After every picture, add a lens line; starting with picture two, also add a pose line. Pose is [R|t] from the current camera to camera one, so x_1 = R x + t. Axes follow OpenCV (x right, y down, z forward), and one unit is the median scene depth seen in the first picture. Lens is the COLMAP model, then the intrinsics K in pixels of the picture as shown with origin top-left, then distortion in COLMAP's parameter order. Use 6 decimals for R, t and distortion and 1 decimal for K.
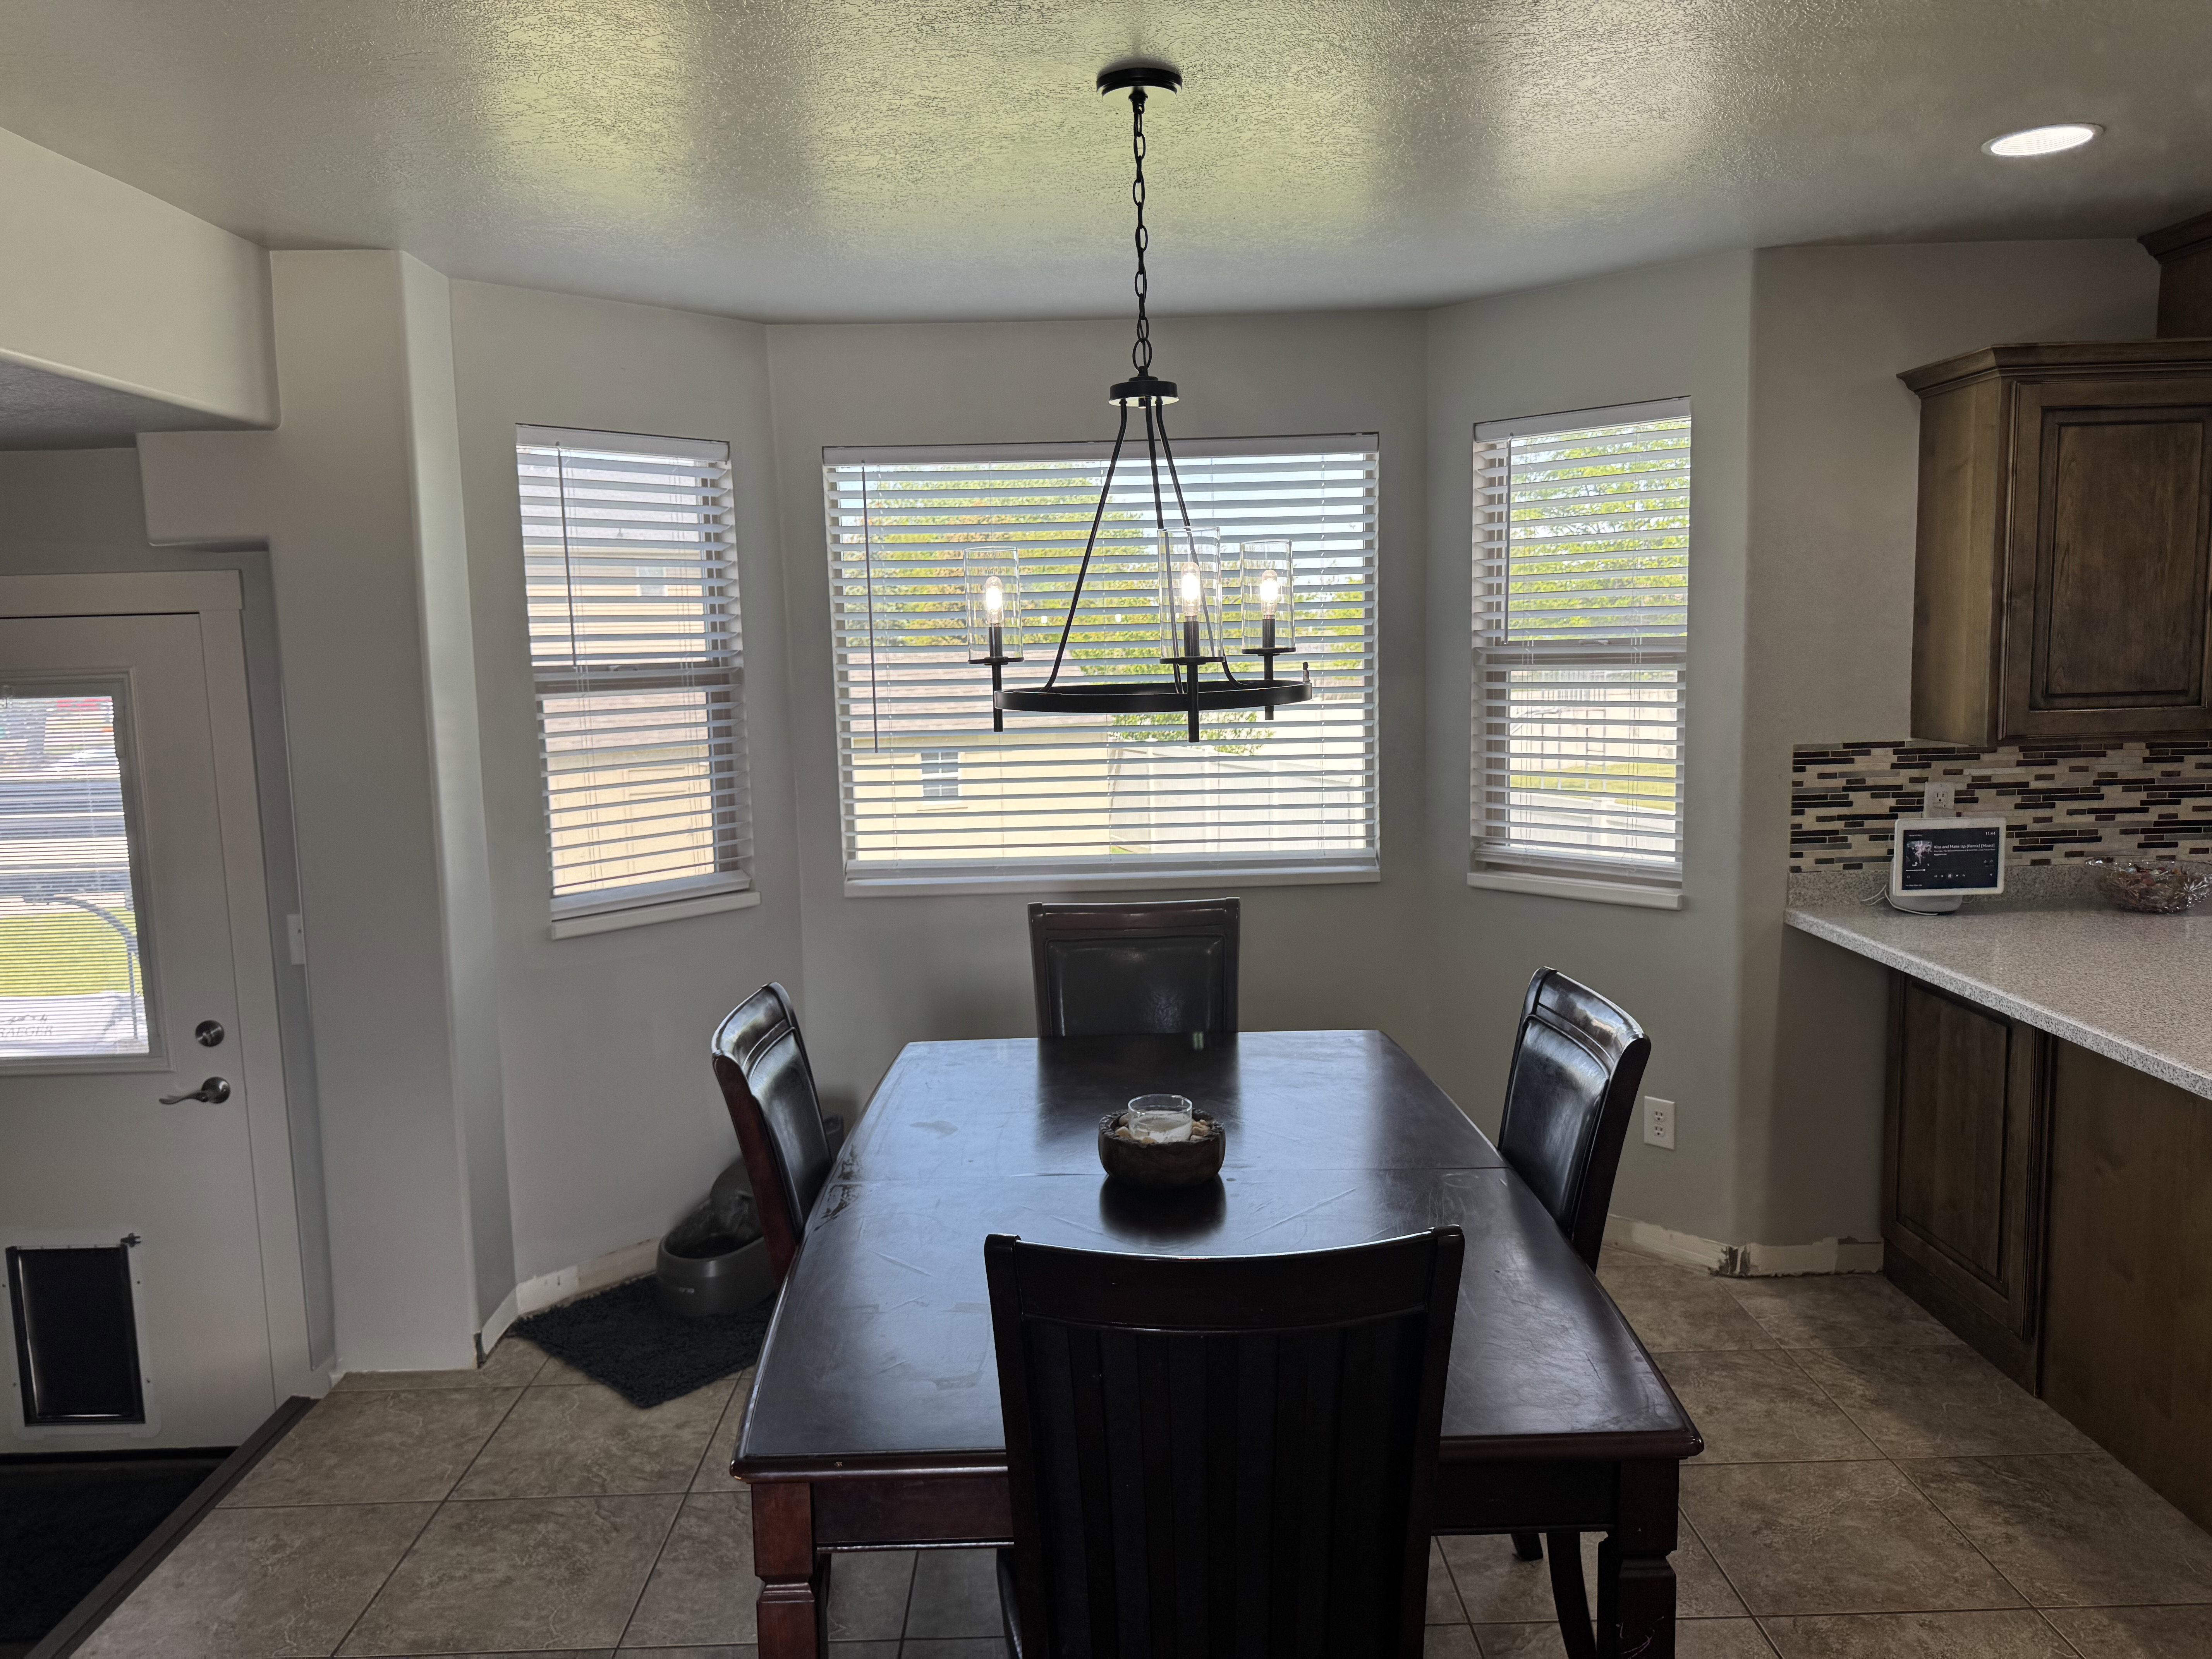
lens RADIAL K [[1552.8, 0, 1105.8], [0, 1552.8, 821.8], [0, 0, 1]] dist [0.087200, -0.106060]
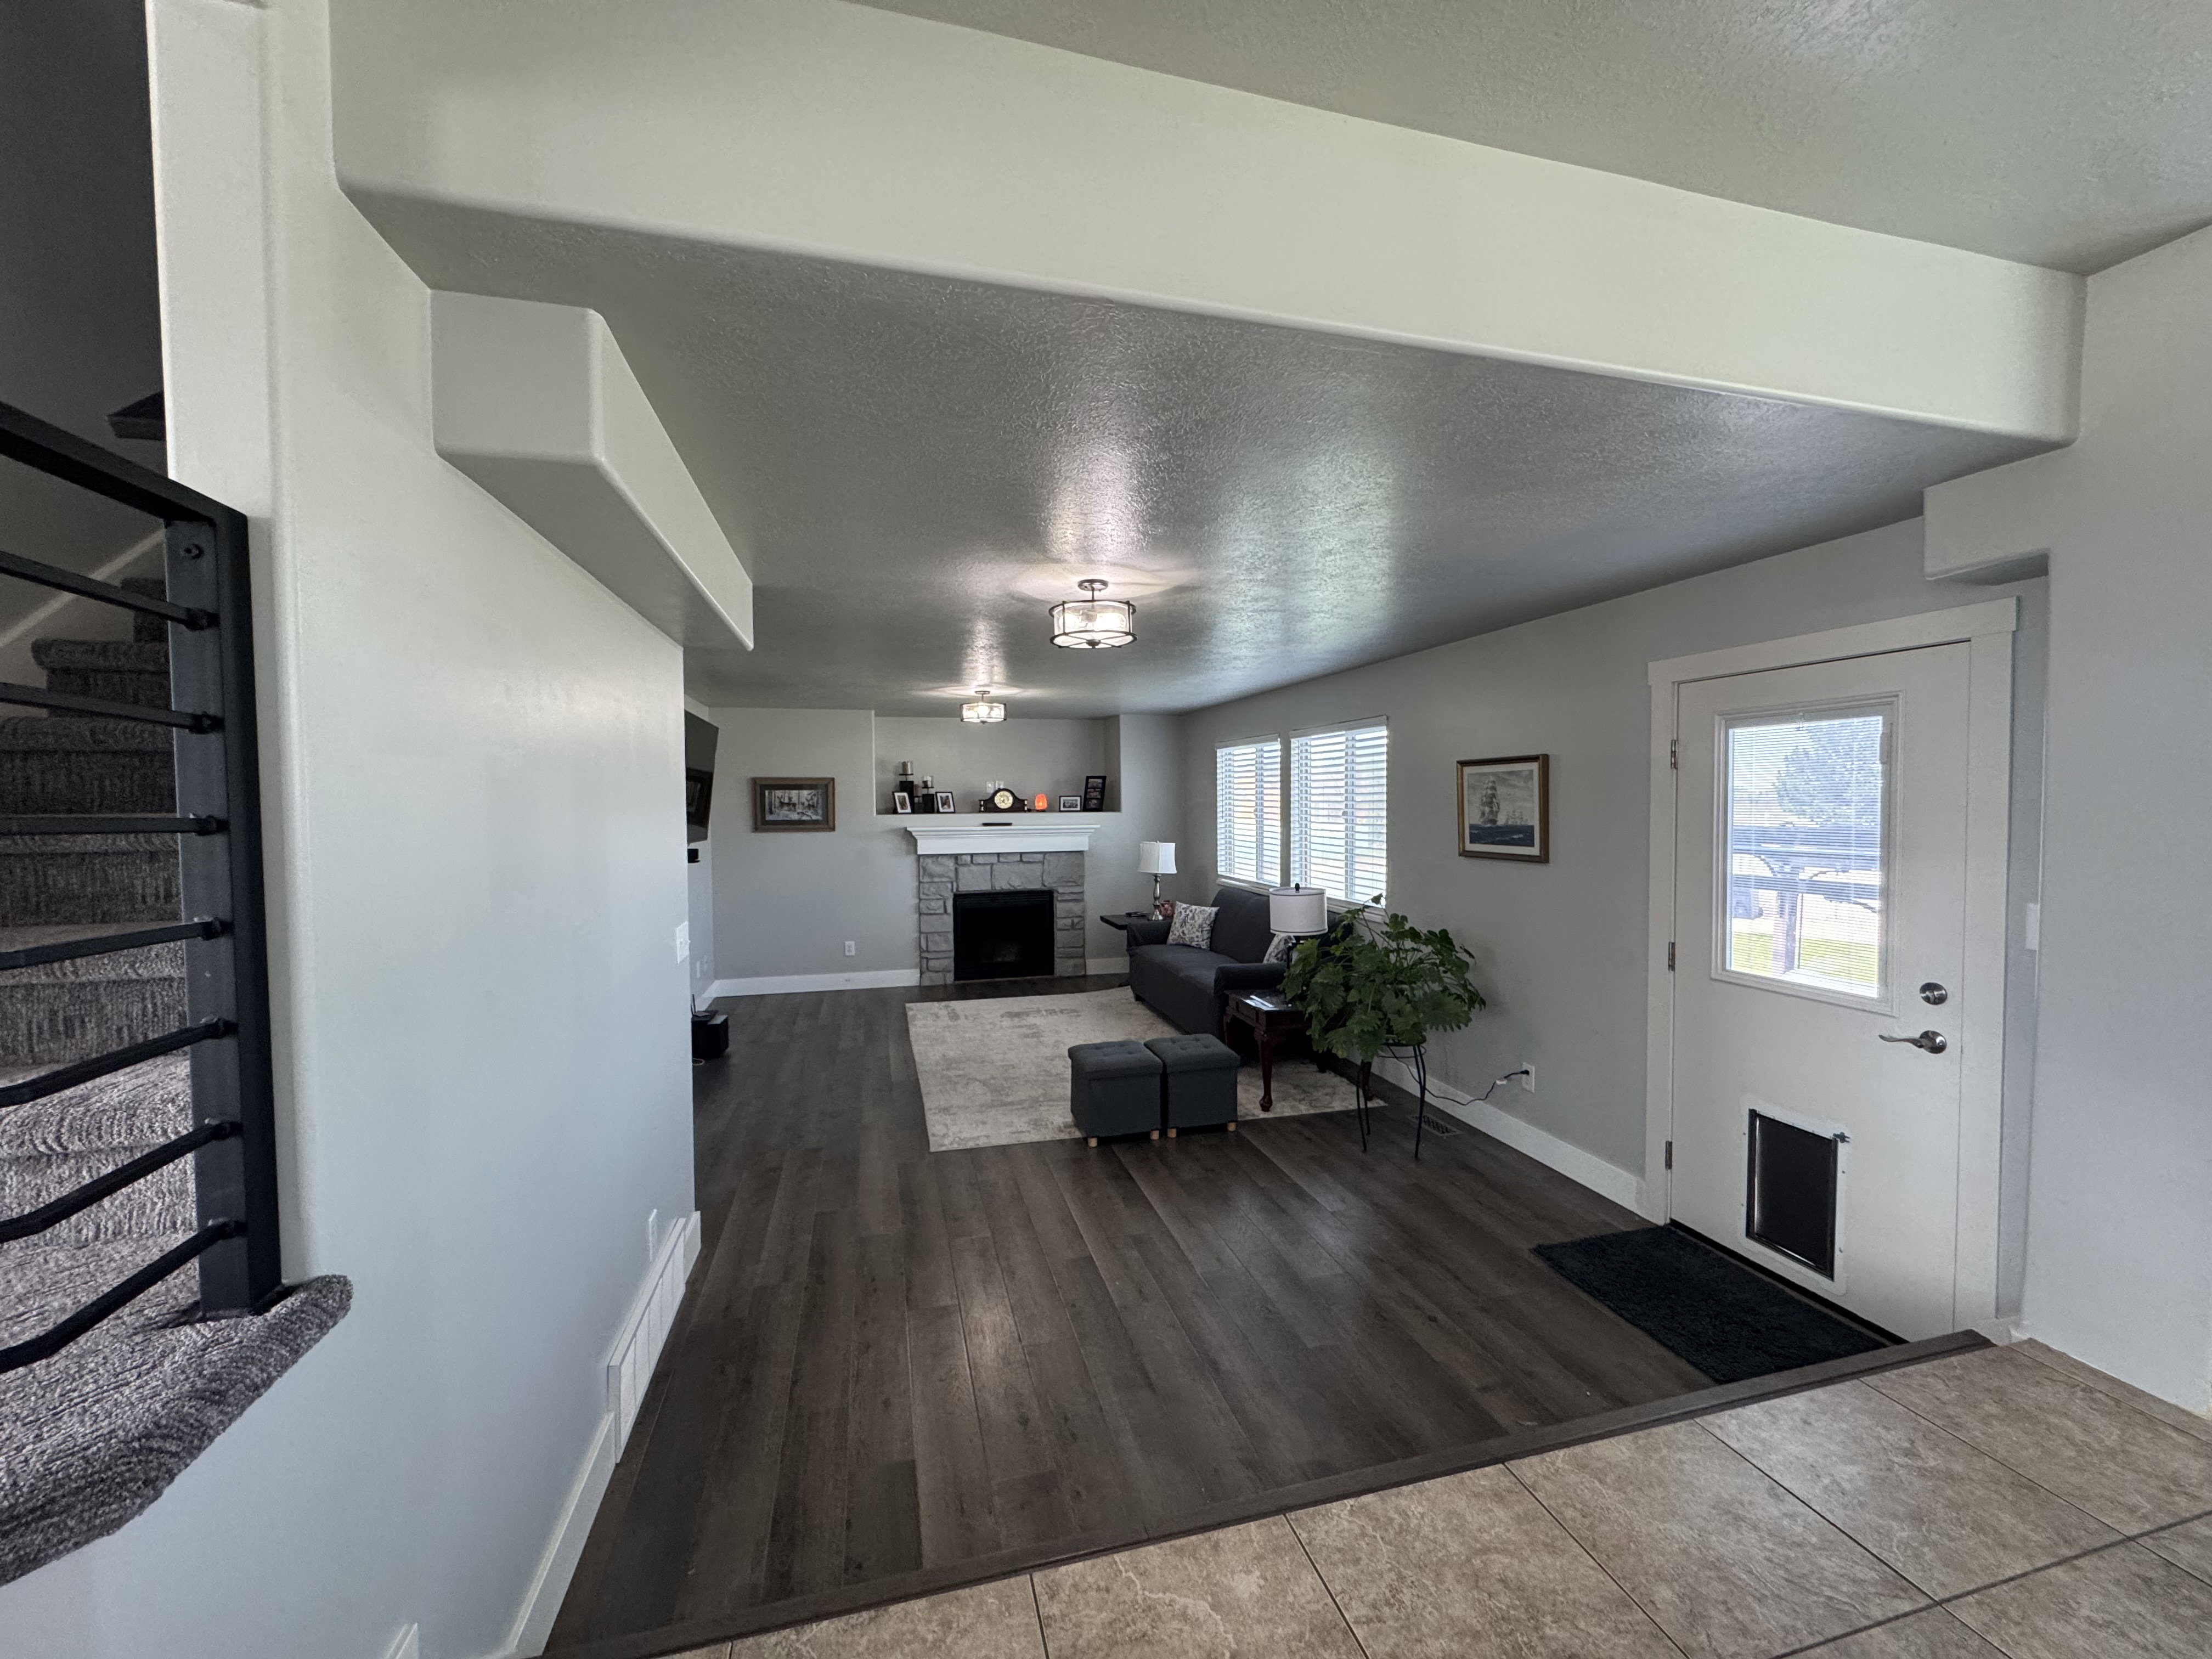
lens RADIAL K [[884.3, 0, 1103.3], [0, 884.3, 828.3], [0, 0, 1]] dist [-0.001206, 0.000736]
pose [[0.238981, 0.055663, -0.969428, -0.075527], [-0.118752, 0.992537, 0.027716, 0.068156], [0.963736, 0.108498, 0.243807, 0.220970]]
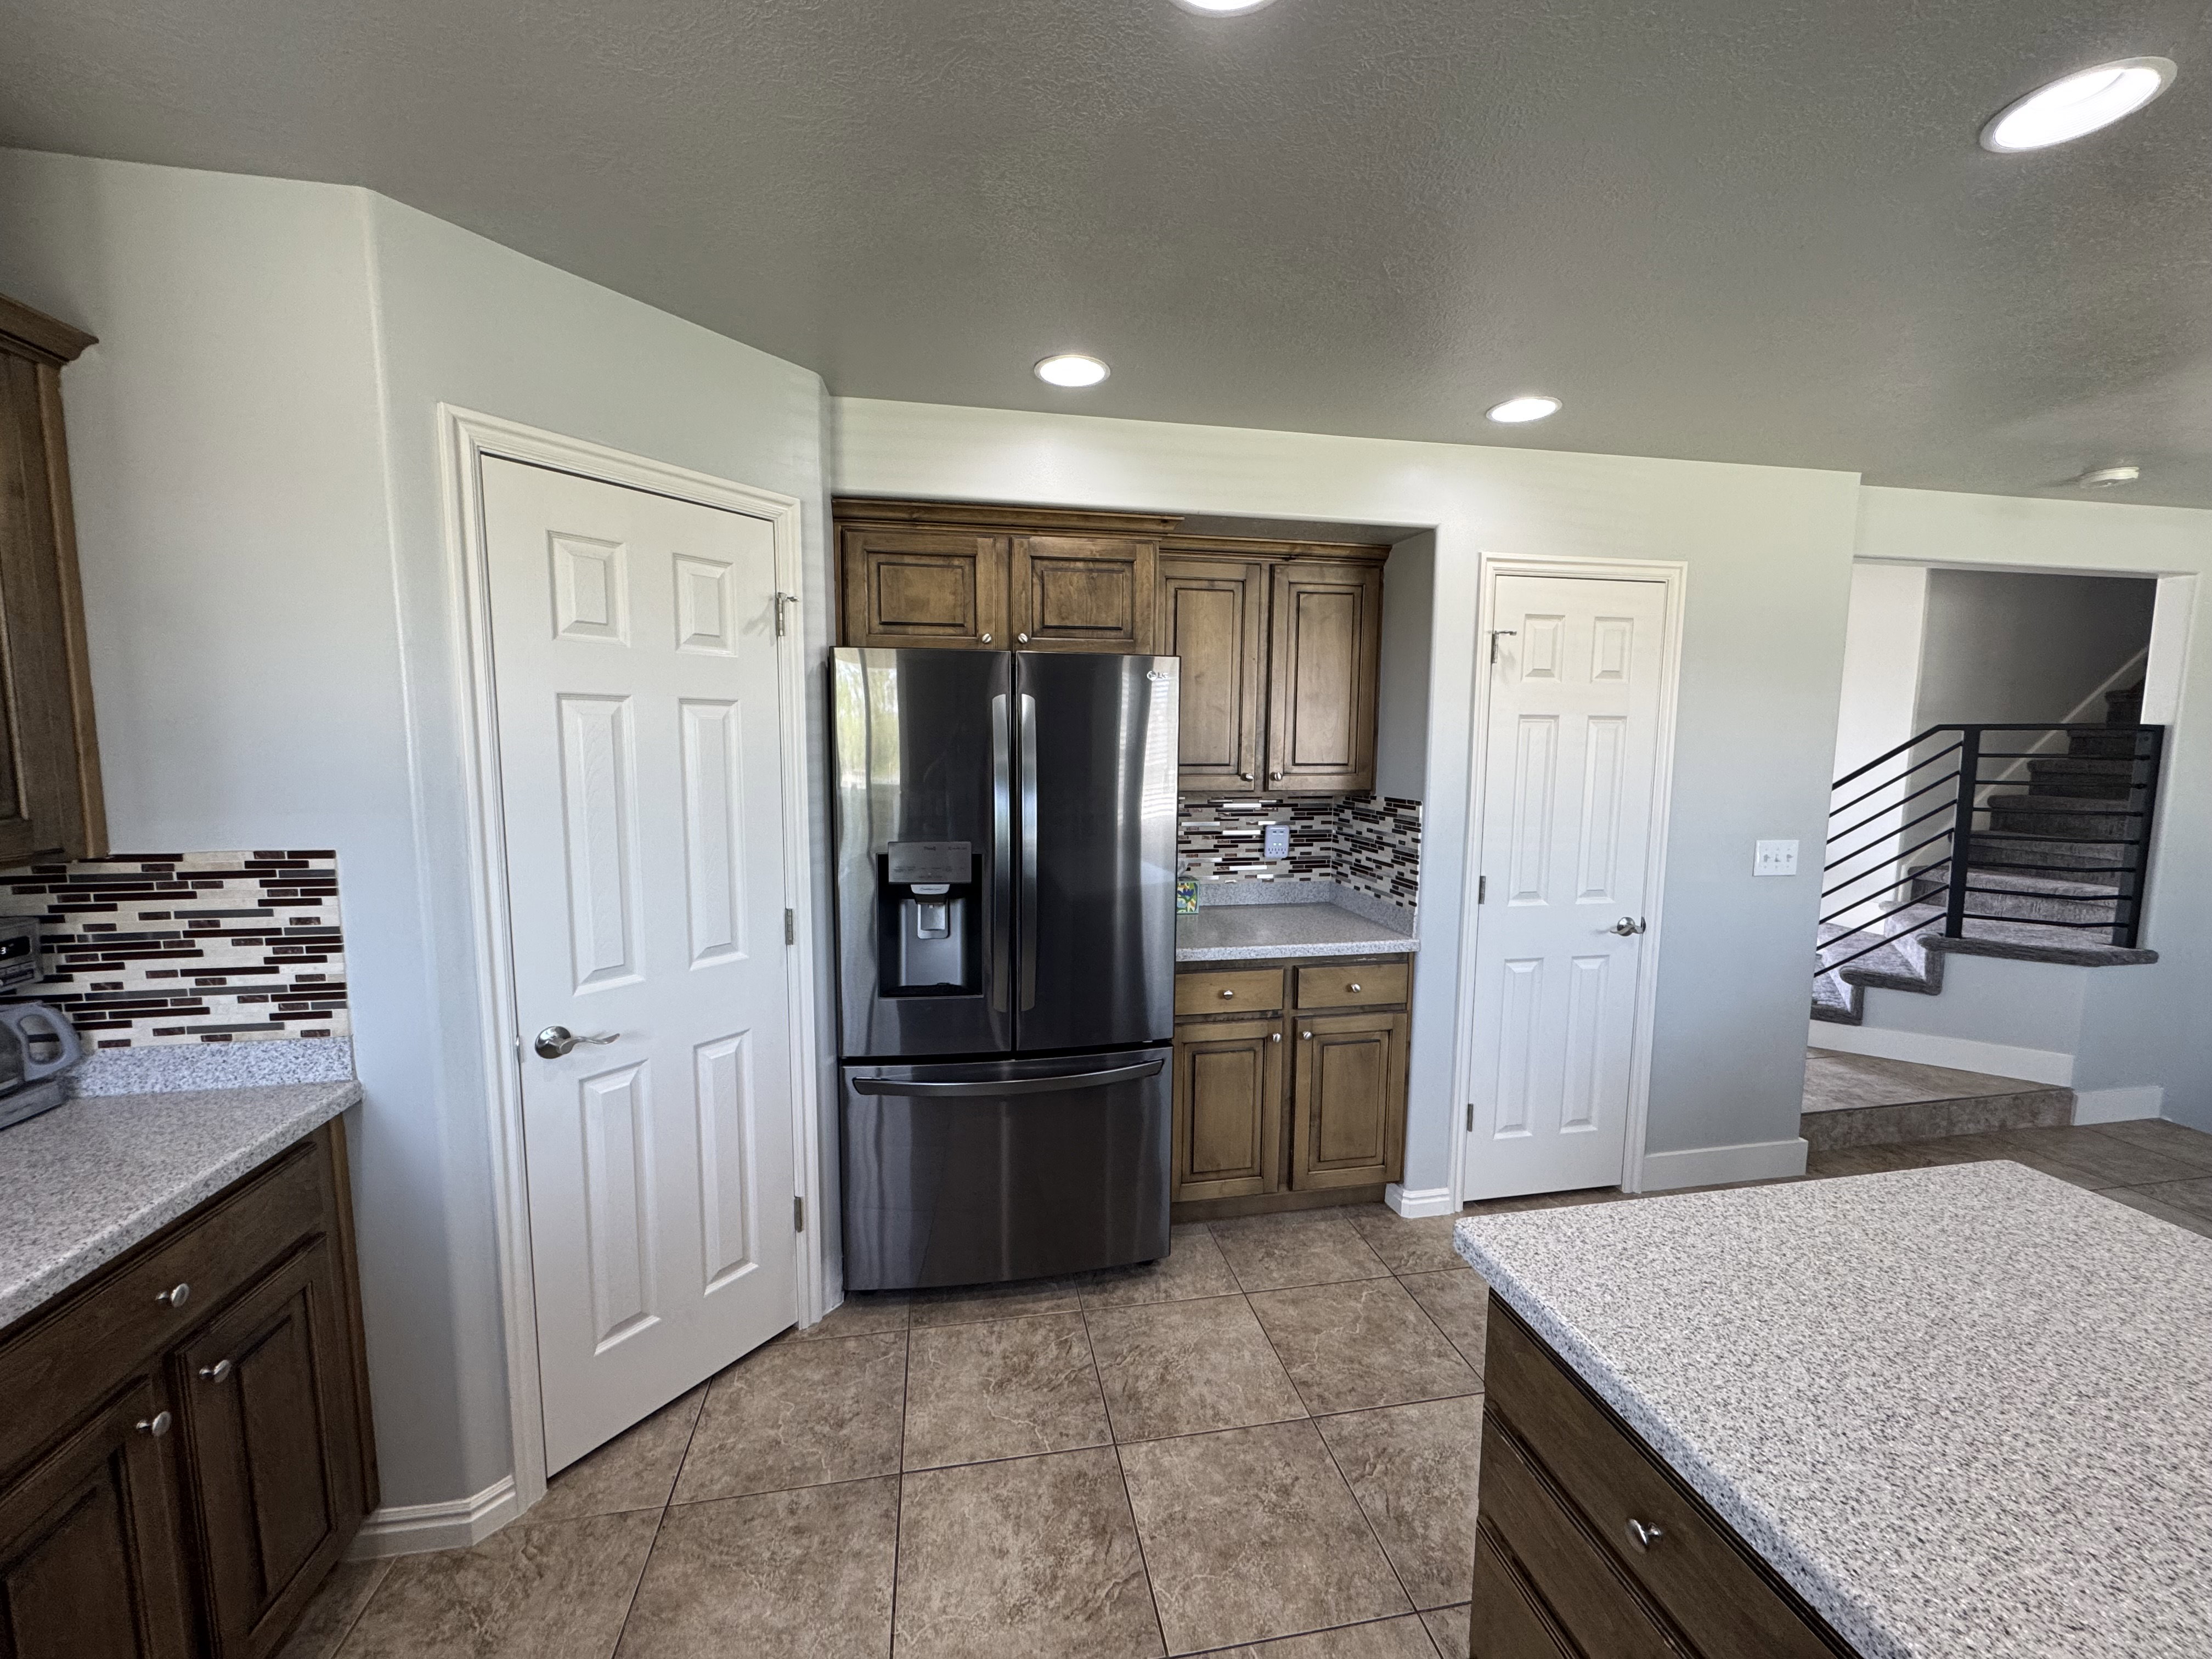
lens RADIAL K [[884.3, 0, 1105.9], [0, 884.3, 826.3], [0, 0, 1]] dist [-0.001206, 0.000736]
pose [[-0.984900, 0.035851, -0.169370, 0.890947], [-0.004117, 0.973196, 0.229940, -0.101386], [0.173074, 0.227165, -0.958353, 0.769013]]
